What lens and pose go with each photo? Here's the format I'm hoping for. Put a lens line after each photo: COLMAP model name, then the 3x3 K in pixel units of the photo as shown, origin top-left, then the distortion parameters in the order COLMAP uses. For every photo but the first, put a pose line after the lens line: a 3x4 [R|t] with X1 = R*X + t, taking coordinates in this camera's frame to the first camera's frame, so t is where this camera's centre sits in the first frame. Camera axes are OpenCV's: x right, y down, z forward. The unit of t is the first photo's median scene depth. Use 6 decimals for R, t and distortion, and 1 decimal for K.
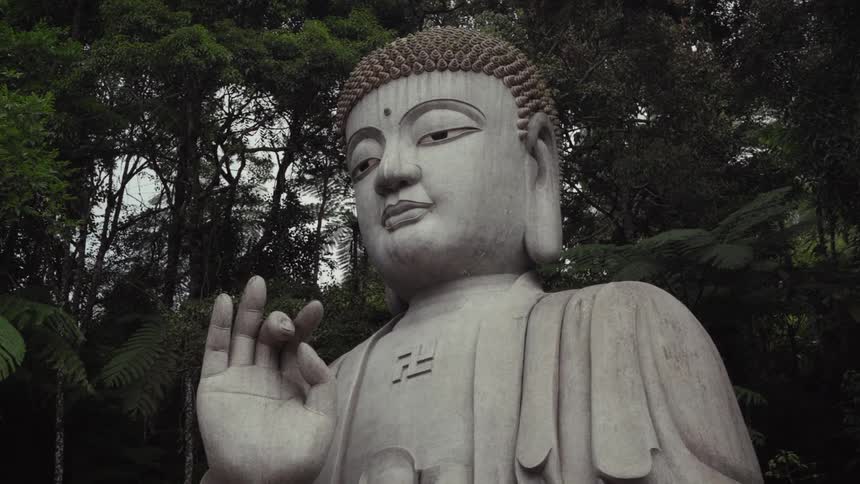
lens RADIAL K [[1519.4, 0, 430.0], [0, 1519.4, 242.0], [0, 0, 1]] dist [-0.011513, -0.037303]
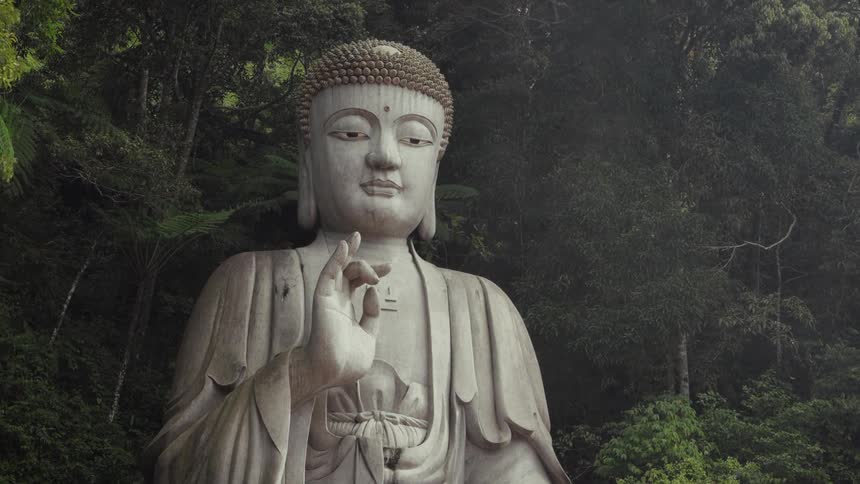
lens RADIAL K [[1519.4, 0, 430.0], [0, 1519.4, 242.0], [0, 0, 1]] dist [-0.011513, -0.037303]
pose [[0.693359, 0.271358, 0.667547, -0.937633], [-0.417271, 0.906460, 0.064929, -0.083929], [-0.587485, -0.323567, 0.741732, -0.118303]]
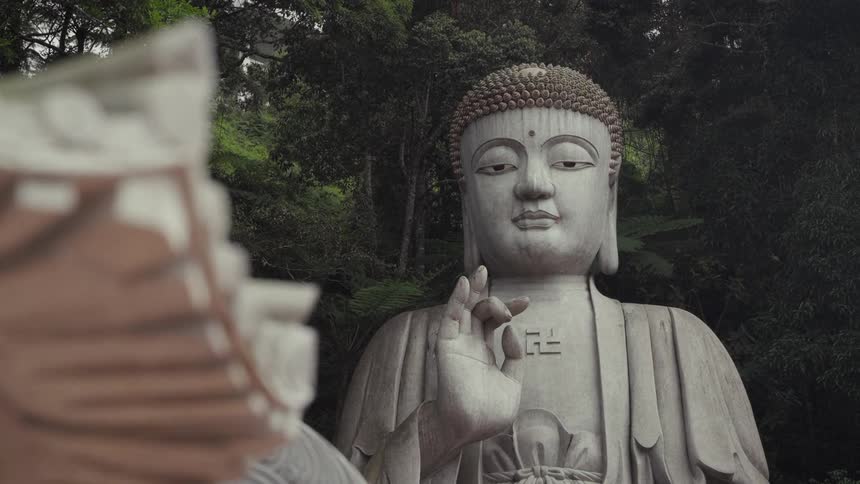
lens RADIAL K [[1519.4, 0, 430.0], [0, 1519.4, 242.0], [0, 0, 1]] dist [-0.011513, -0.037303]
pose [[0.888600, 0.210222, 0.407672, -0.622310], [-0.268699, 0.958896, 0.091213, -0.093921], [-0.371740, -0.190594, 0.908561, -0.150122]]
